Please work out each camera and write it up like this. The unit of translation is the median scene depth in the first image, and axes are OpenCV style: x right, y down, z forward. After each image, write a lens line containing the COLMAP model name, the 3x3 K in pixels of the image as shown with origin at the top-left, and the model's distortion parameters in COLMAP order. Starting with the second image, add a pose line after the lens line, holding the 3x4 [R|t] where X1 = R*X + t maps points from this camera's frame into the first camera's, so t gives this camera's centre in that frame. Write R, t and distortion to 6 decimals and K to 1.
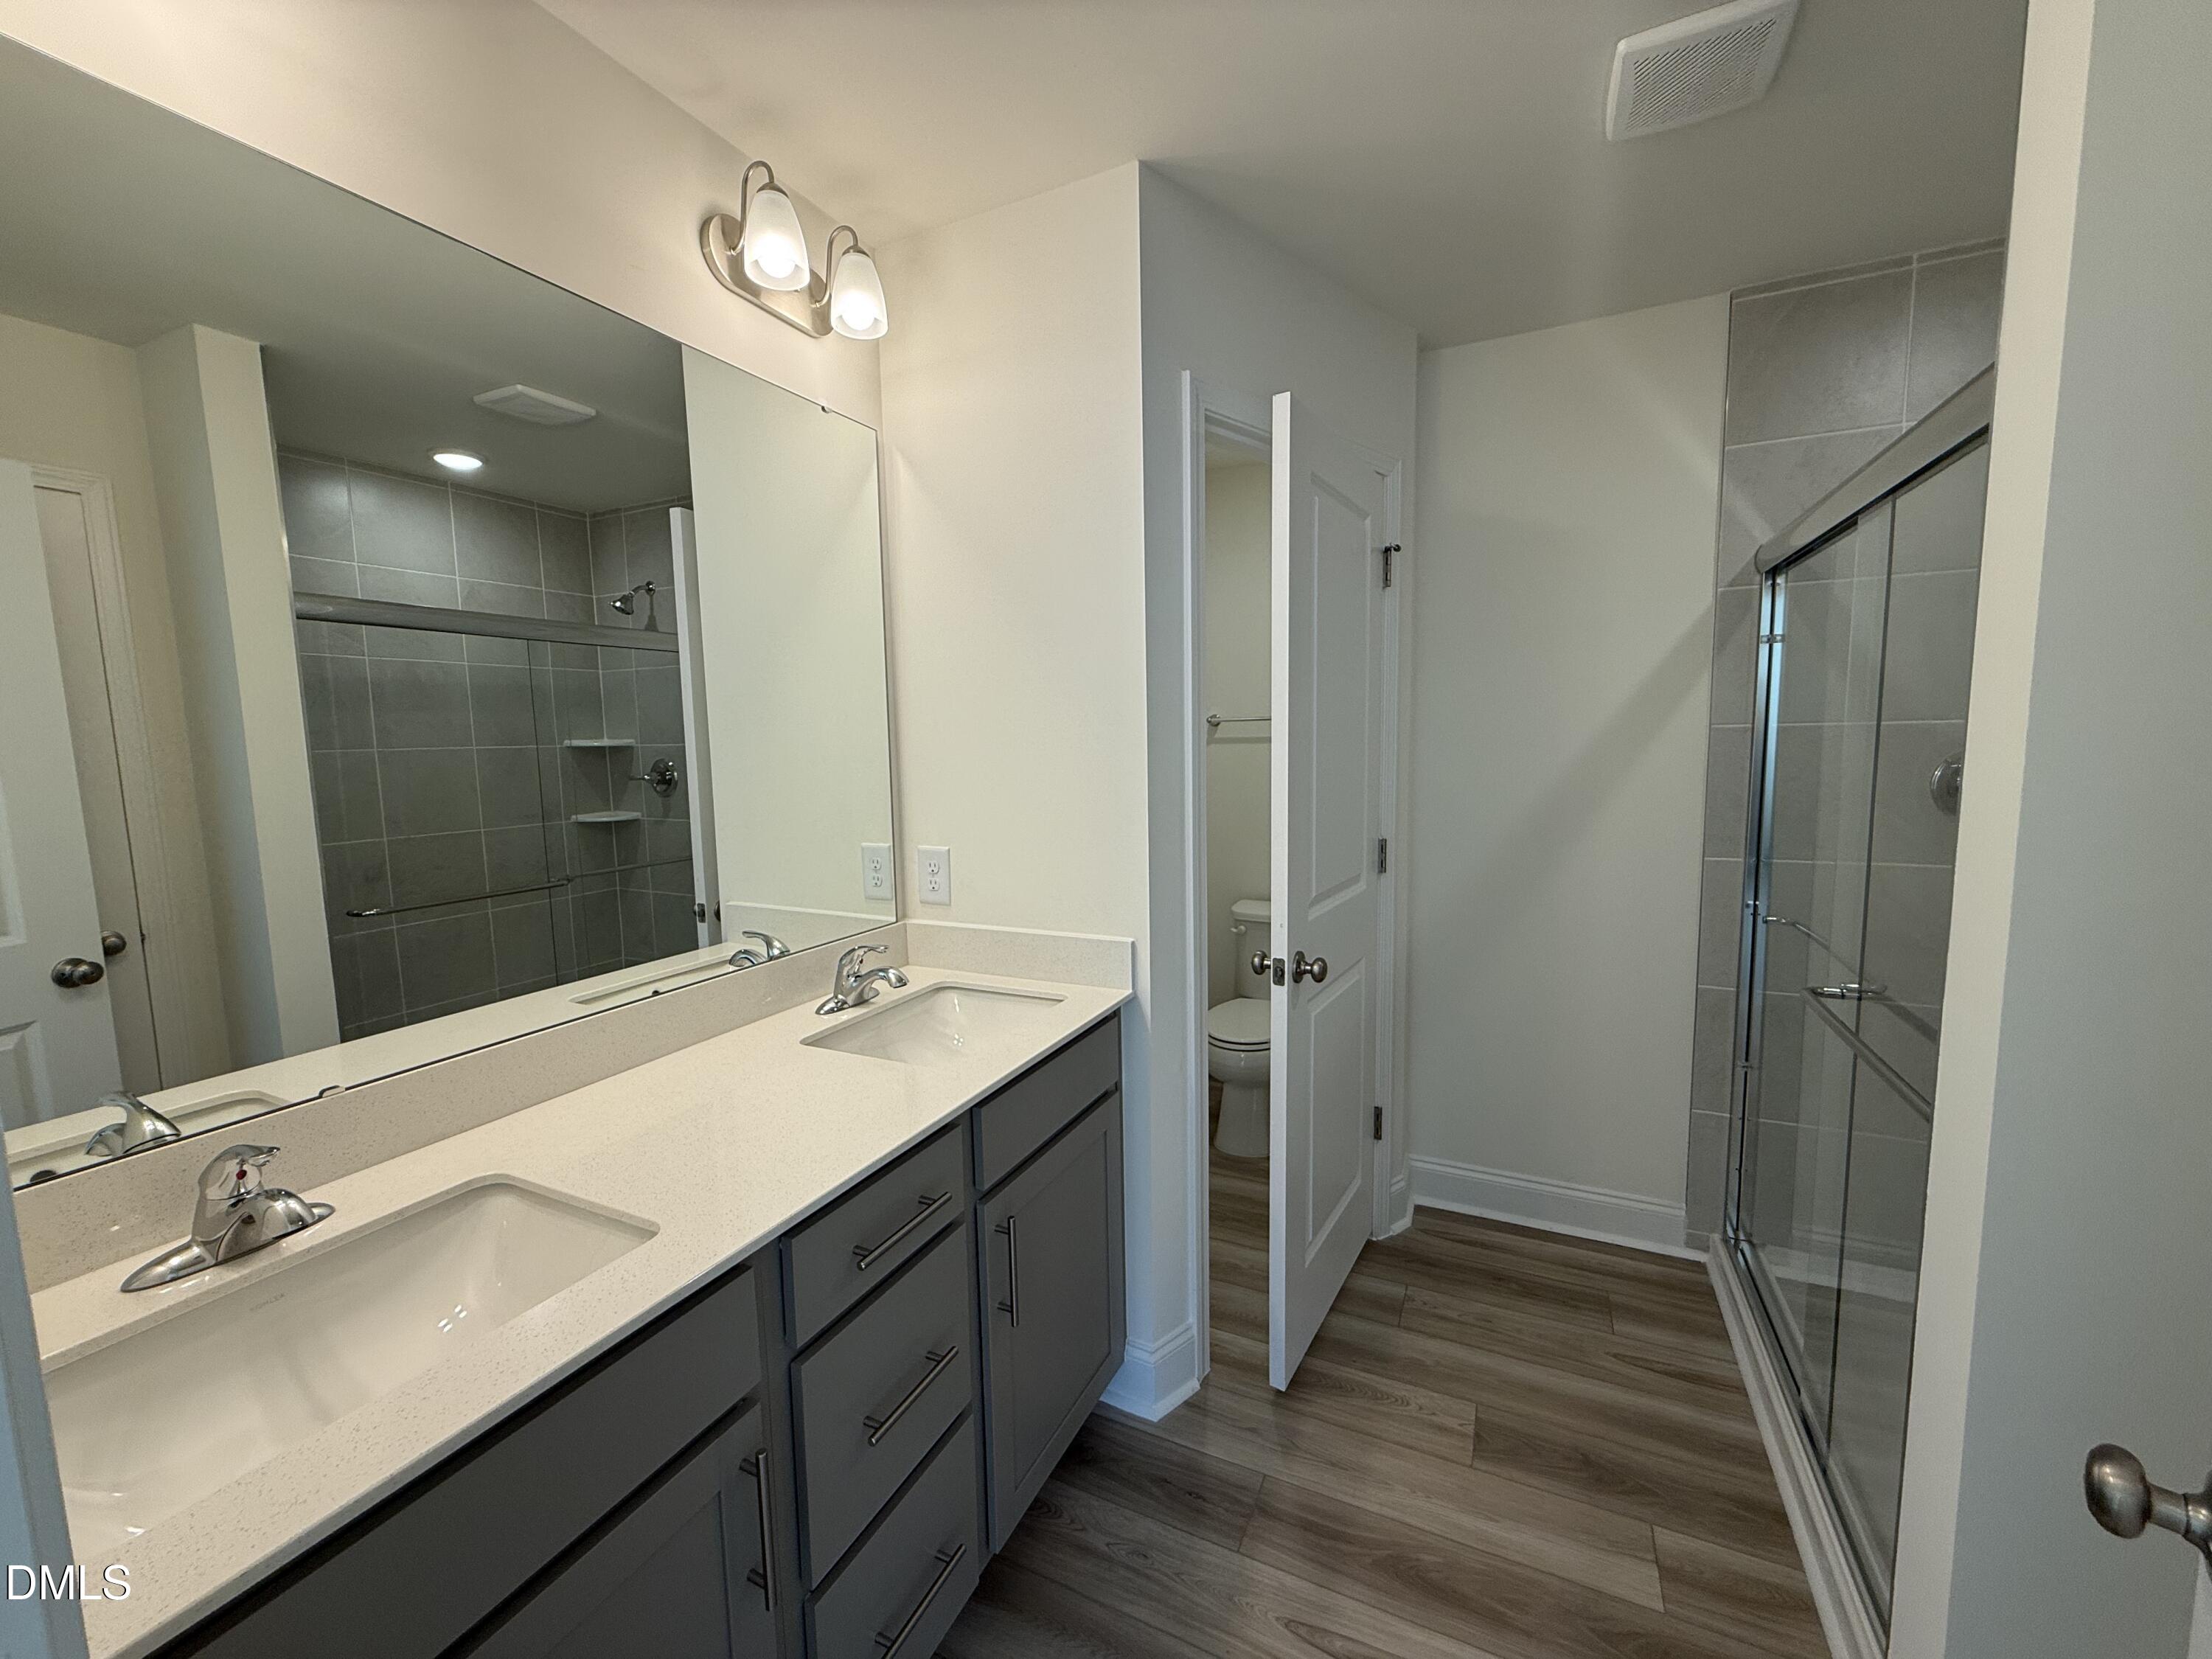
lens RADIAL K [[881.0, 0, 1111.7], [0, 881.0, 827.4], [0, 0, 1]] dist [0.000278, 0.000227]
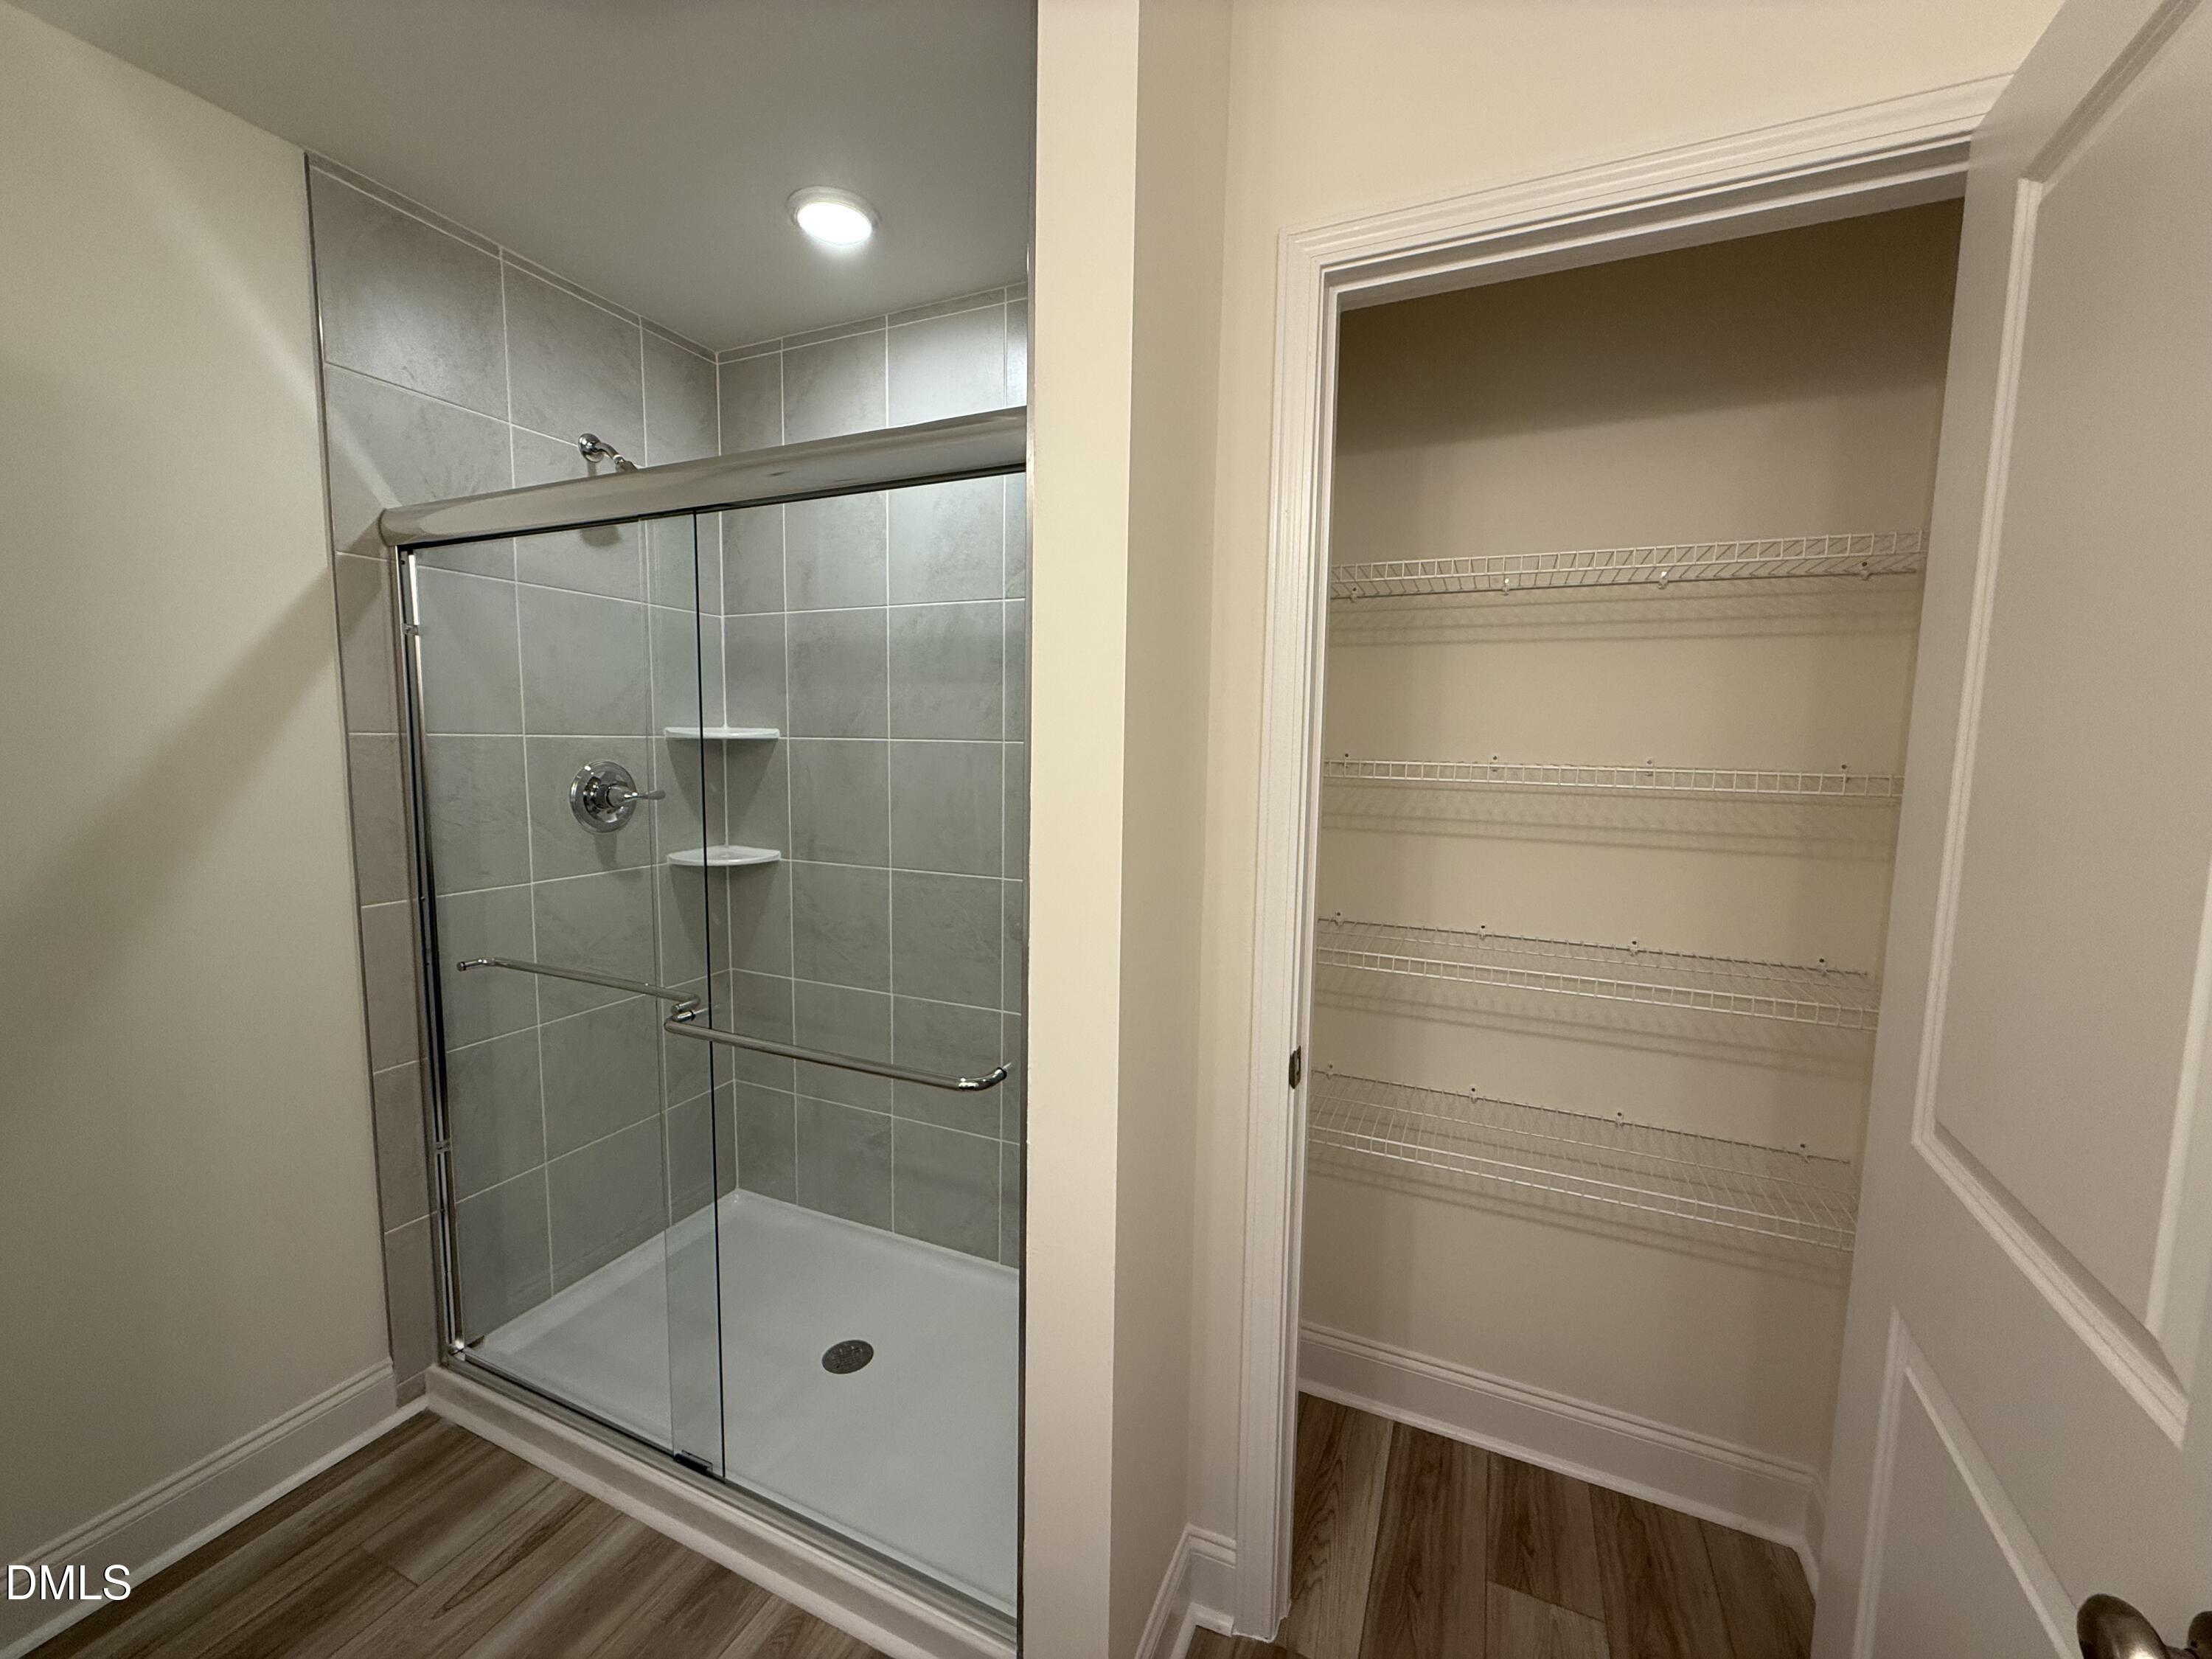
lens RADIAL K [[881.0, 0, 1114.7], [0, 881.0, 833.0], [0, 0, 1]] dist [0.000278, 0.000227]
pose [[-0.022889, -0.082402, 0.996336, -0.100766], [0.078534, 0.993370, 0.083960, -0.044944], [-0.996649, 0.080168, -0.016266, 0.381018]]
